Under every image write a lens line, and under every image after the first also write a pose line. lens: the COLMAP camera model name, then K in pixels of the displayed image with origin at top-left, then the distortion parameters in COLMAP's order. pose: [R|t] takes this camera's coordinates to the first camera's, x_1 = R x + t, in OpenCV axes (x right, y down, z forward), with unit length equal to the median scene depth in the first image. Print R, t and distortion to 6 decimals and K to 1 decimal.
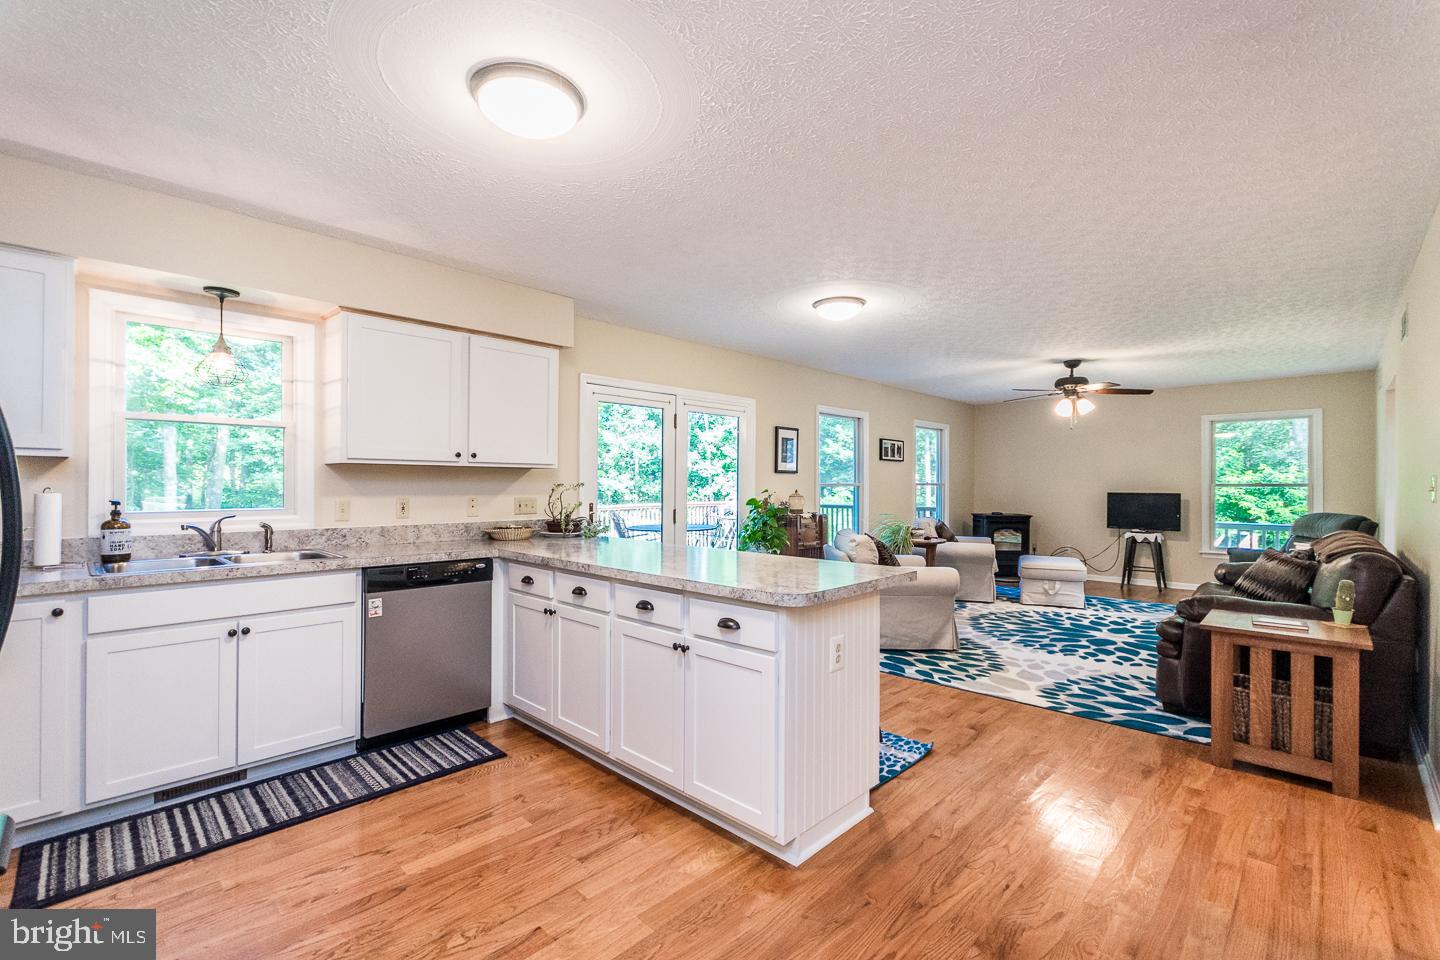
lens RADIAL K [[635.5, 0, 720.0], [0, 635.5, 480.0], [0, 0, 1]] dist [-0.000649, -0.000063]
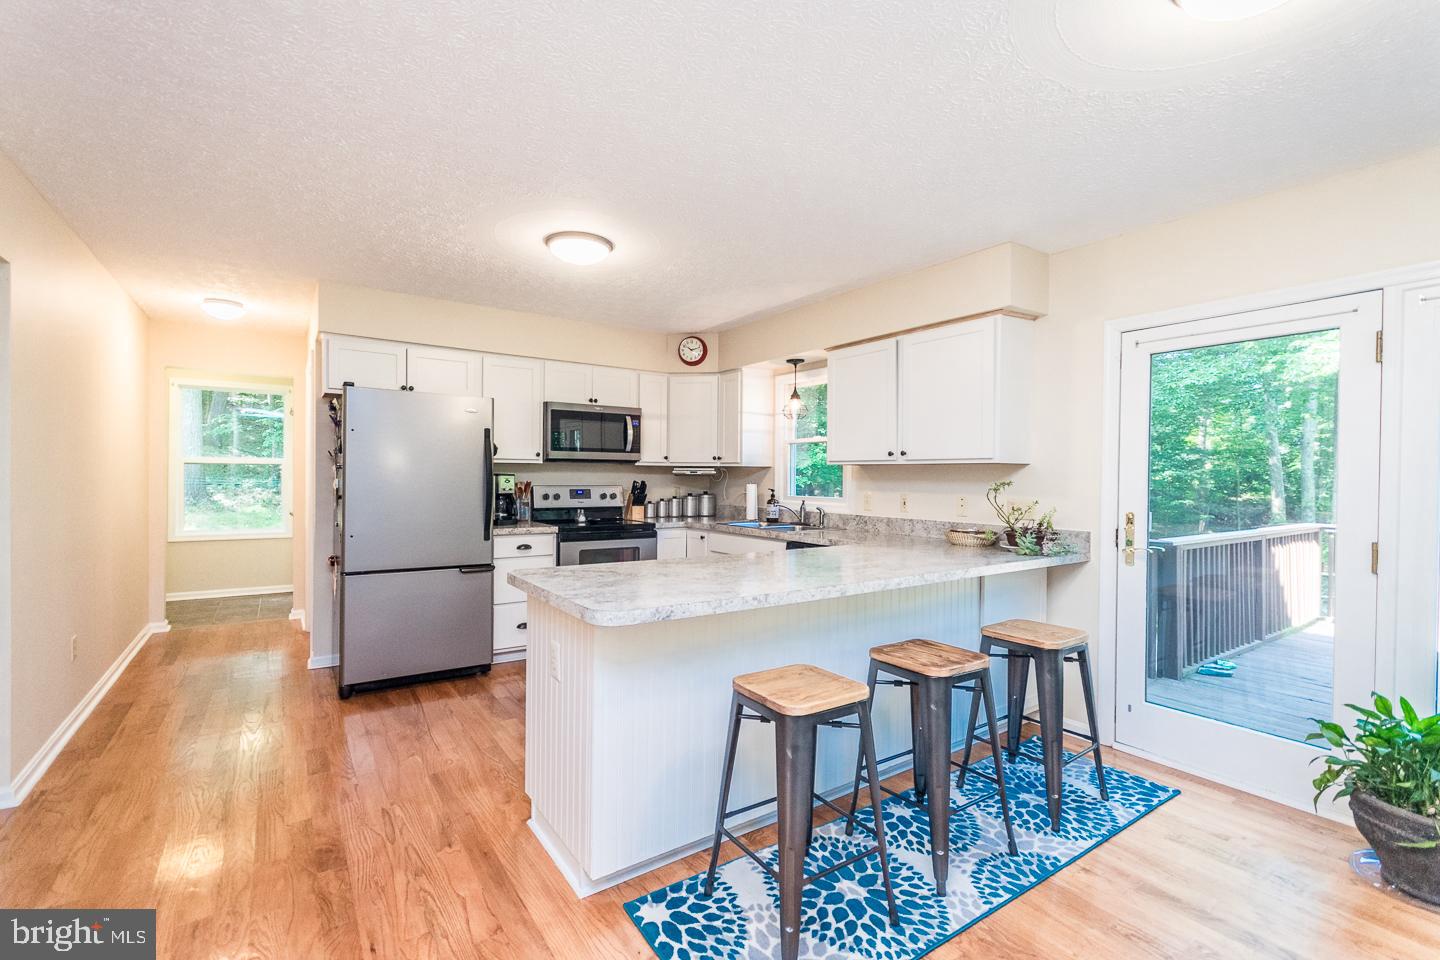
lens RADIAL K [[635.5, 0, 720.0], [0, 635.5, 480.0], [0, 0, 1]] dist [-0.000649, -0.000063]
pose [[-0.200169, -0.000161, -0.979761, 0.835838], [-0.003122, 0.999995, 0.000473, 0.005668], [0.979756, 0.003154, -0.200169, 1.137667]]
